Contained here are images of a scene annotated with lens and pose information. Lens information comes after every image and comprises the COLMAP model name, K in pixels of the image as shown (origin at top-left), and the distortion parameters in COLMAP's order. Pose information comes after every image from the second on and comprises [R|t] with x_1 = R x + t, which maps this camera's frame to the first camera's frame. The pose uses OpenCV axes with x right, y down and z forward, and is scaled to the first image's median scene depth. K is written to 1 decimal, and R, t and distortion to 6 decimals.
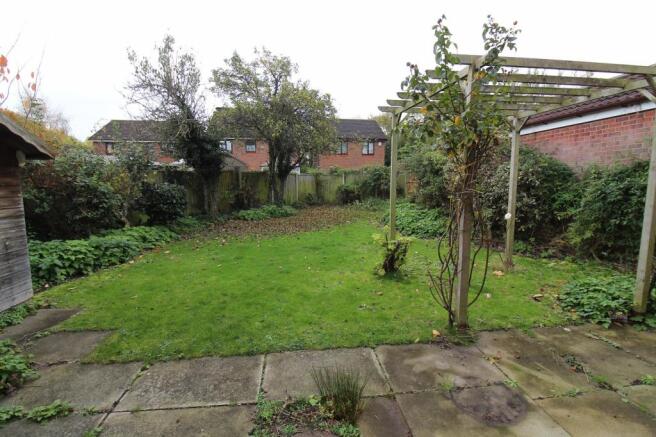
lens RADIAL K [[300.9, 0, 327.7], [0, 300.9, 218.9], [0, 0, 1]] dist [-0.015044, -0.002400]
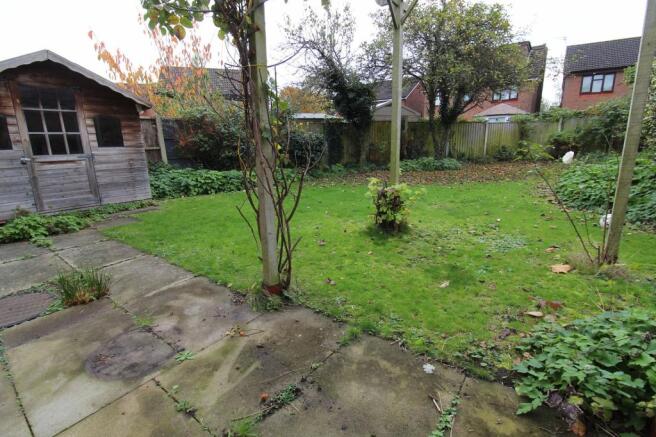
lens RADIAL K [[300.9, 0, 328.0], [0, 300.9, 215.8], [0, 0, 1]] dist [-0.015044, -0.002400]
pose [[0.733510, 0.149922, -0.662937, 0.953991], [-0.065328, 0.986405, 0.150791, 0.058378], [0.676531, -0.067298, 0.733332, 0.528967]]
